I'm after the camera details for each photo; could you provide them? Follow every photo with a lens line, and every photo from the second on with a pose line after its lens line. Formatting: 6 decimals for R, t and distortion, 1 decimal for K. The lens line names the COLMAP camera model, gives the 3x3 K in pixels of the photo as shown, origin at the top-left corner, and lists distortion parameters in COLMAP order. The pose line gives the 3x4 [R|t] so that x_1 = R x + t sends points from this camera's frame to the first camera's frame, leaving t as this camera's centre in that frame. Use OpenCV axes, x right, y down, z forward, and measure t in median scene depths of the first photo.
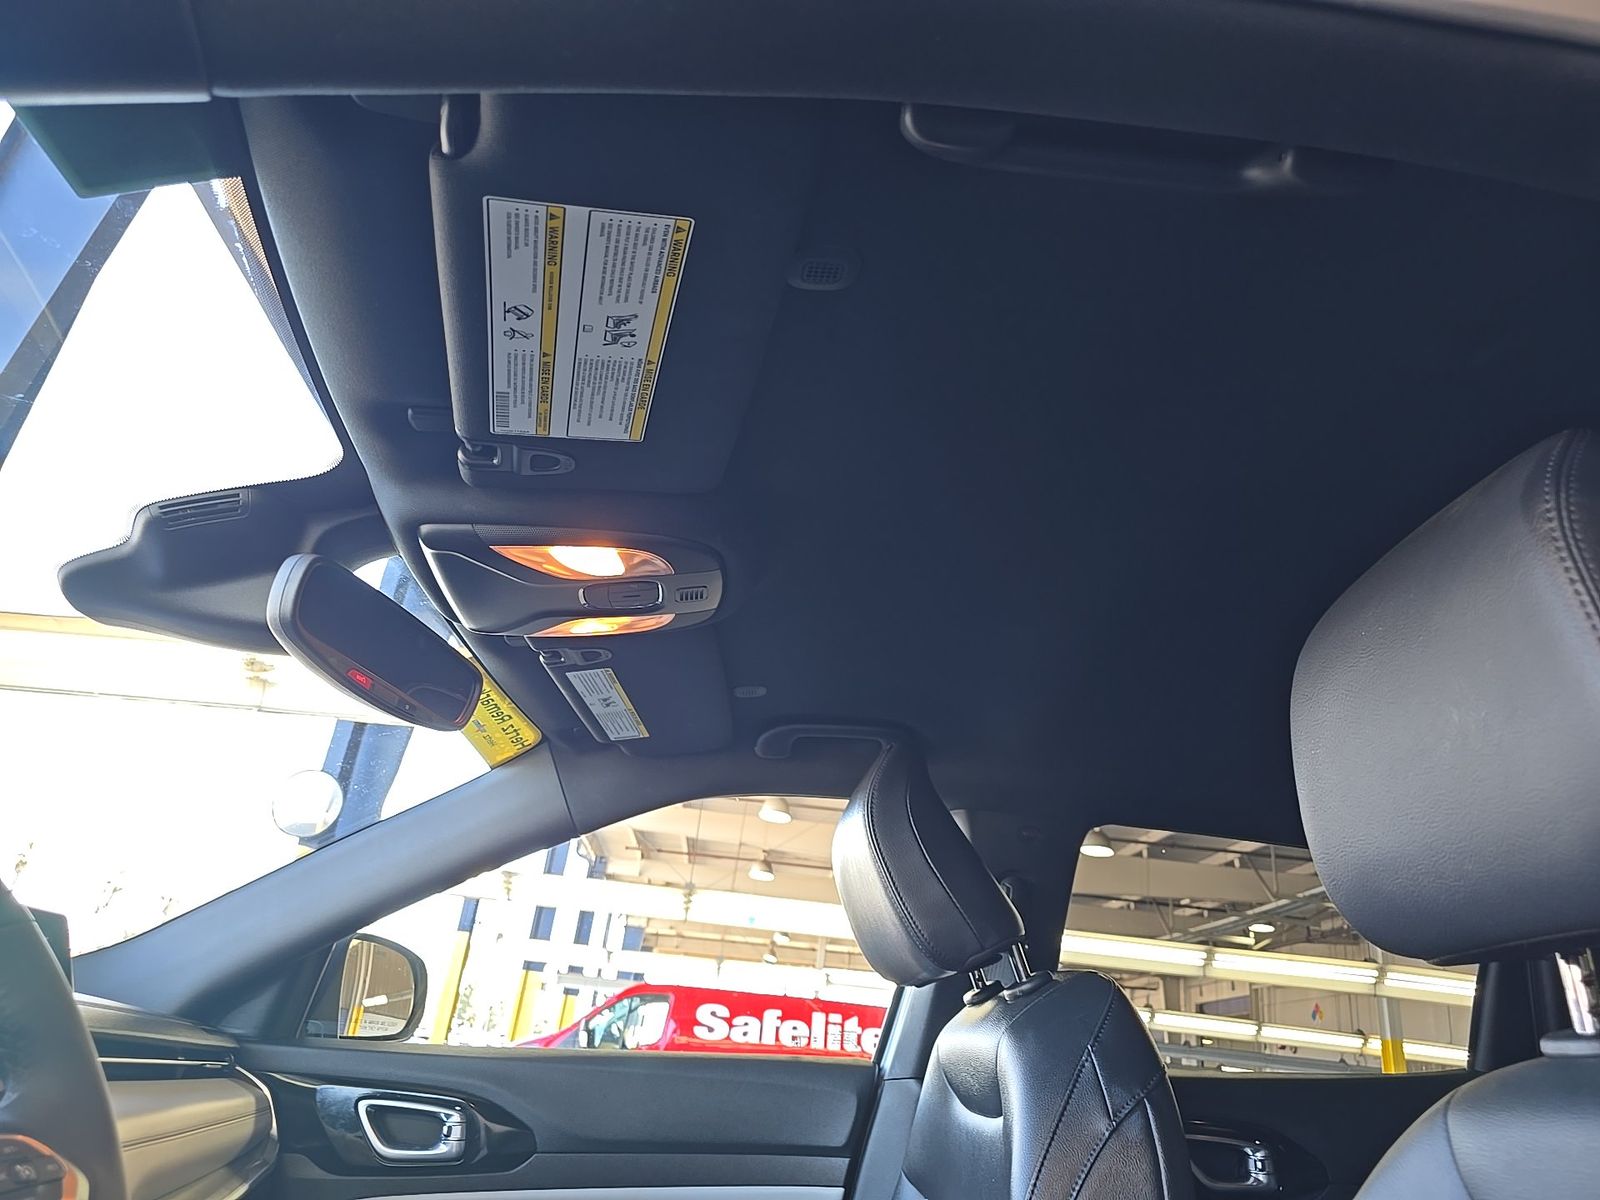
lens RADIAL K [[1133.2, 0, 800.0], [0, 1133.2, 600.0], [0, 0, 1]] dist [0.048509, -0.047623]
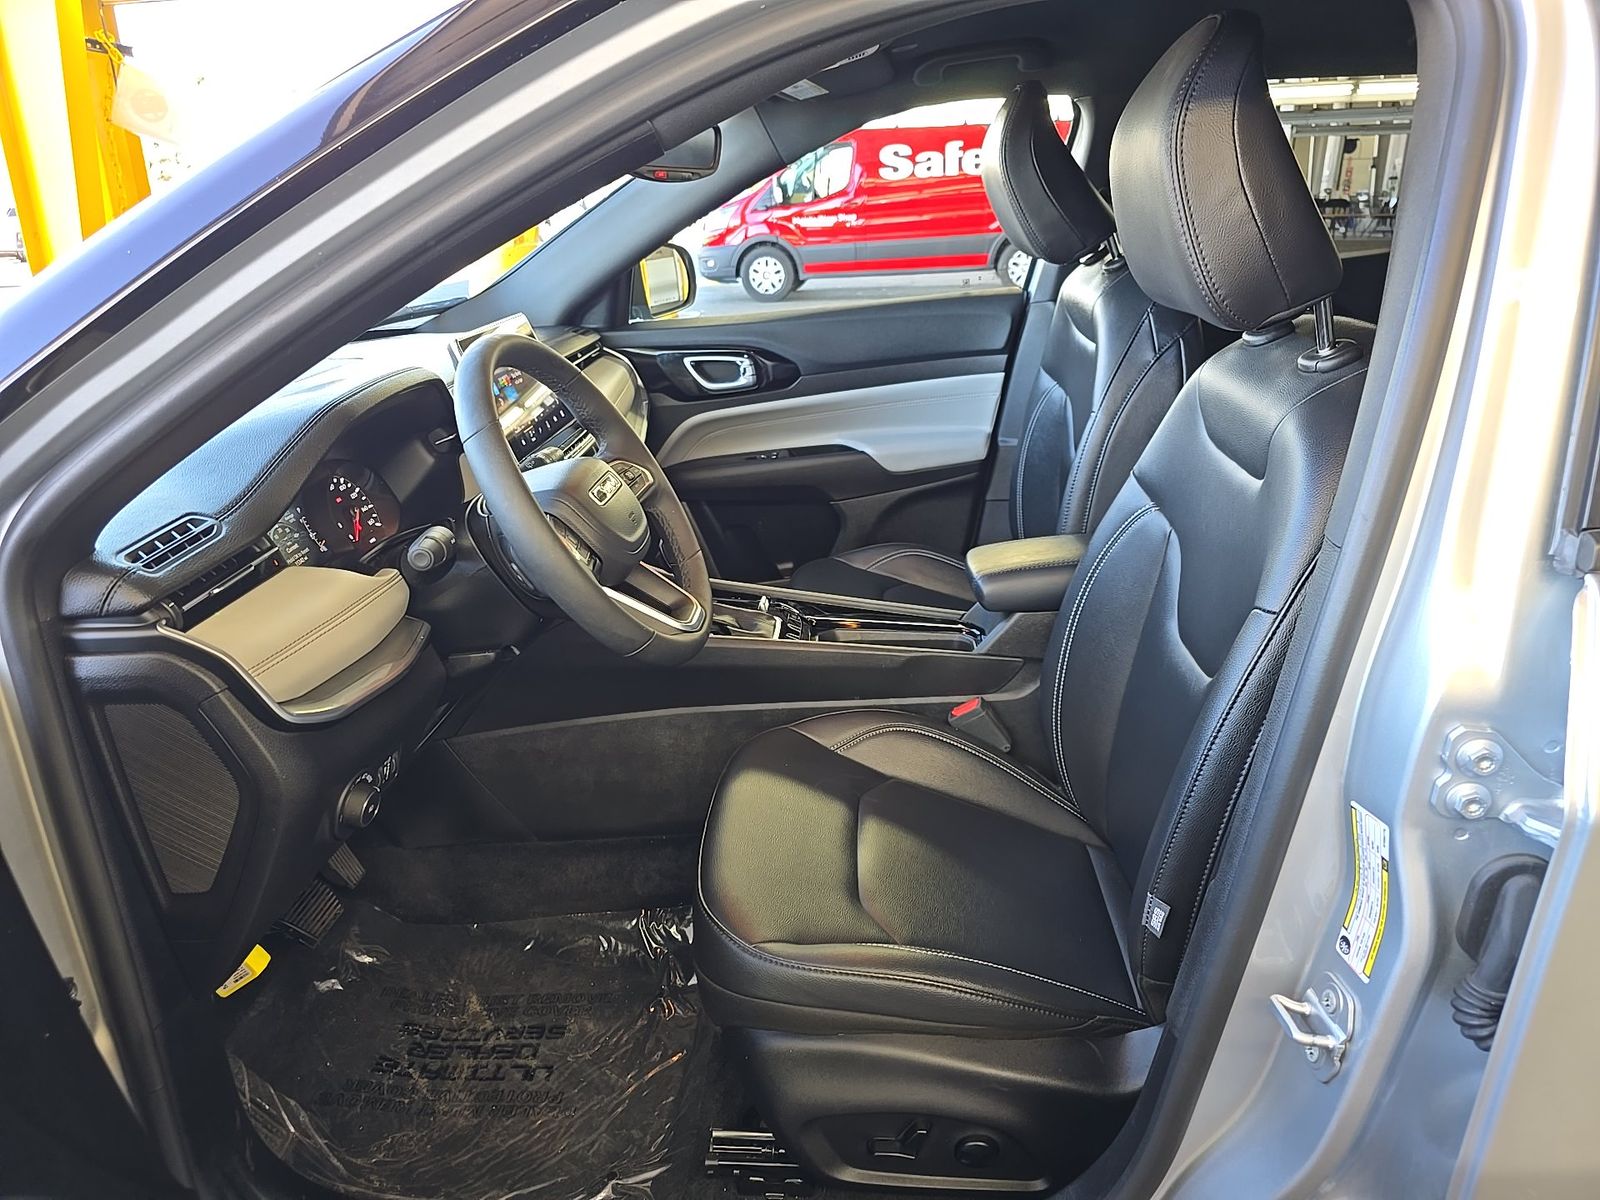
lens RADIAL K [[1133.2, 0, 800.0], [0, 1133.2, 600.0], [0, 0, 1]] dist [0.048509, -0.047623]
pose [[0.980679, -0.063968, -0.184870, 0.031642], [0.171674, 0.734510, 0.656524, -0.290529], [0.093792, -0.675576, 0.731300, -0.315705]]
